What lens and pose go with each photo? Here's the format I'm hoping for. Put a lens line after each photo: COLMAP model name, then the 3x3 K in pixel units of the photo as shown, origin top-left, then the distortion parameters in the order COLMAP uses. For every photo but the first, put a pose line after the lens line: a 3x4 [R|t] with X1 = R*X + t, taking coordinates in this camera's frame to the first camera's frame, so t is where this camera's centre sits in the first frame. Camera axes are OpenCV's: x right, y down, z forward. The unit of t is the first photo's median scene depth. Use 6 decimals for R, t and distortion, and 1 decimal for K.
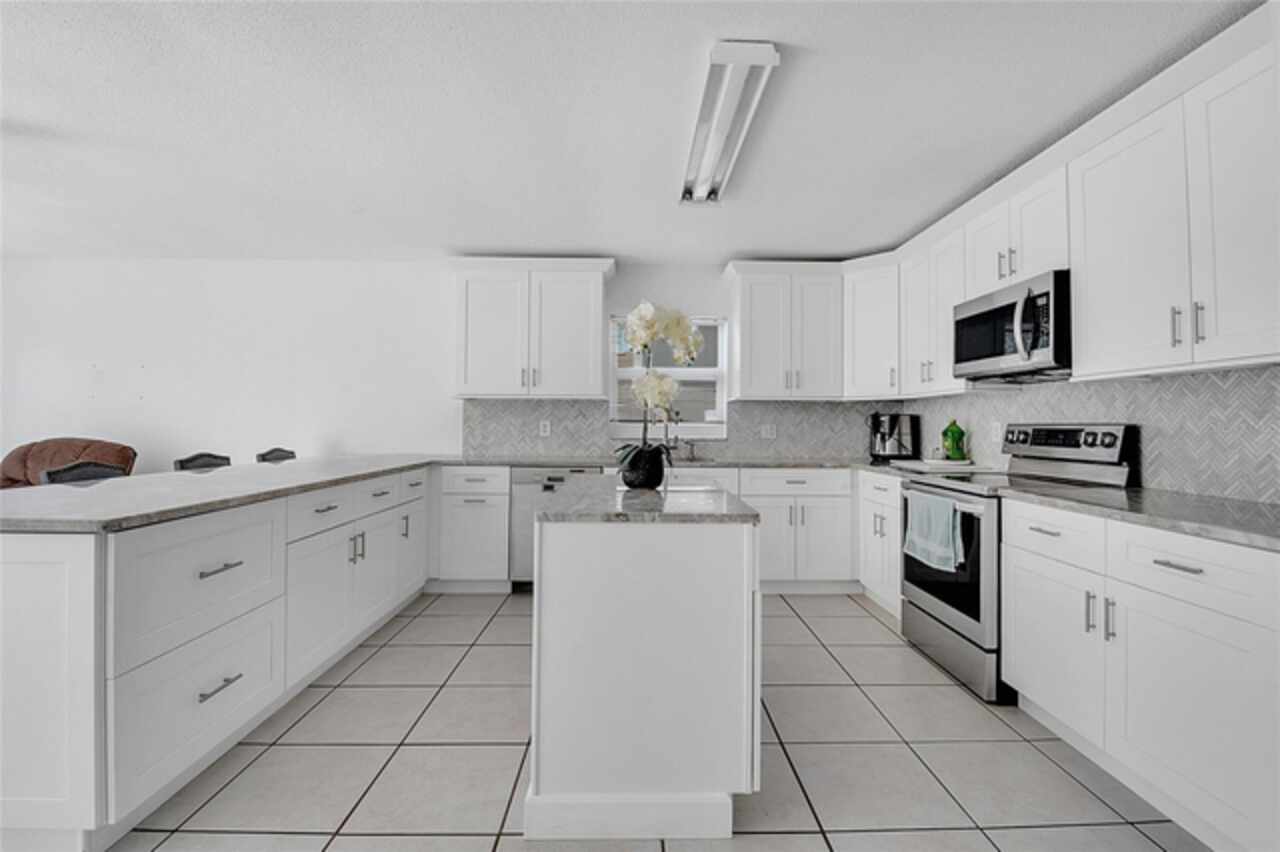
lens RADIAL K [[566.9, 0, 641.6], [0, 566.9, 421.5], [0, 0, 1]] dist [-0.004557, -0.000338]
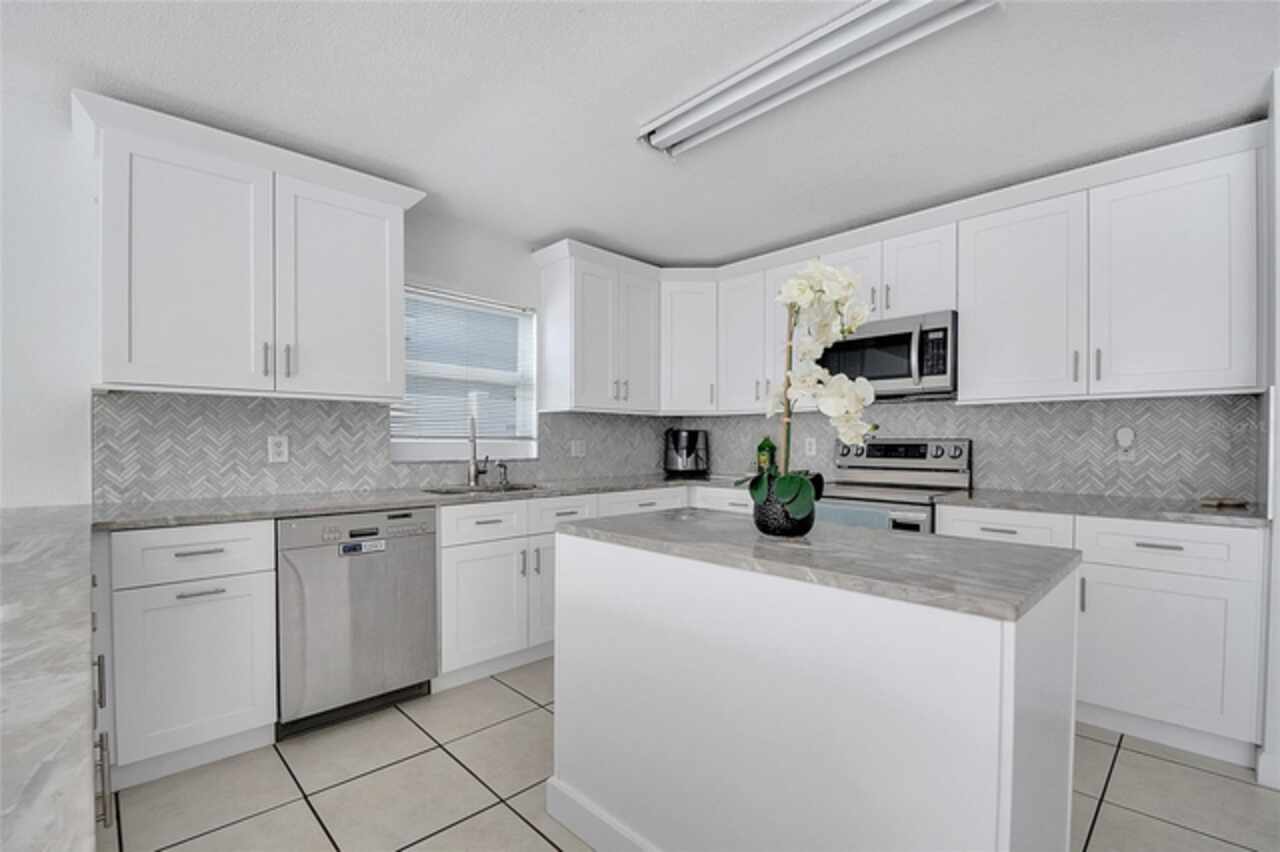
lens RADIAL K [[566.9, 0, 630.1], [0, 566.9, 447.3], [0, 0, 1]] dist [-0.004557, -0.000338]
pose [[0.725182, -0.013252, 0.688430, -0.337105], [-0.000405, 0.999806, 0.019672, -0.001420], [-0.688557, -0.014545, 0.725036, 0.345097]]
